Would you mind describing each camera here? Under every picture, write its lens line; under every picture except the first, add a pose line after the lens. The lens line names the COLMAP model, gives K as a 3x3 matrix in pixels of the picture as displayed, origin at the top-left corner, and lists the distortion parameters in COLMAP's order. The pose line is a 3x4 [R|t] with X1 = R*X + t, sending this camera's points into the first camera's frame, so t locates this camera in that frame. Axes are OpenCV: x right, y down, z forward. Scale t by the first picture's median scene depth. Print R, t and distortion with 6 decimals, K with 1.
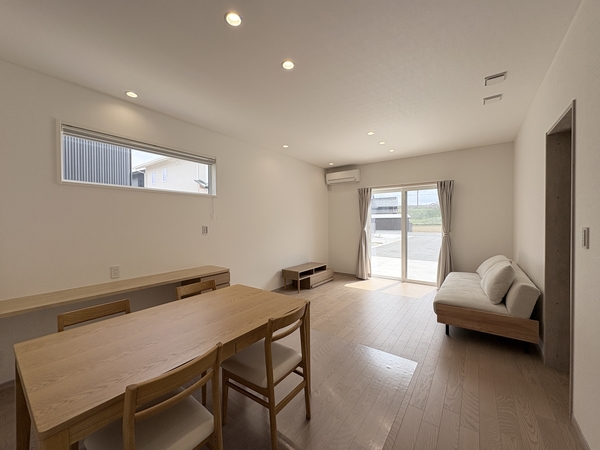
lens RADIAL K [[238.8, 0, 300.0], [0, 238.8, 225.0], [0, 0, 1]] dist [-0.001482, -0.000369]
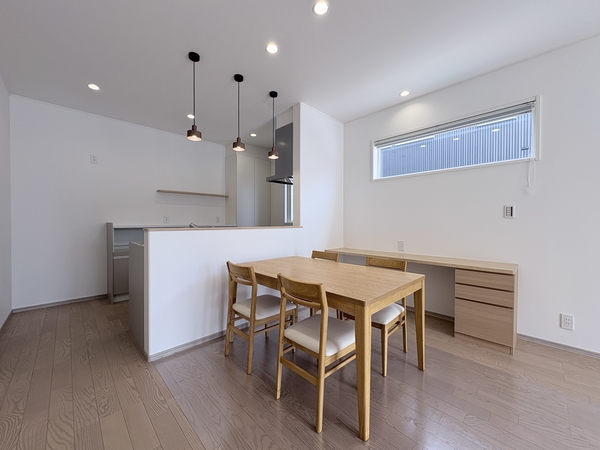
lens RADIAL K [[238.8, 0, 300.0], [0, 238.8, 225.0], [0, 0, 1]] dist [-0.001482, -0.000369]
pose [[-0.160320, 0.016293, -0.986931, 0.295520], [-0.014260, 0.999721, 0.018821, 0.042401], [0.986962, 0.017091, -0.160043, 0.386057]]
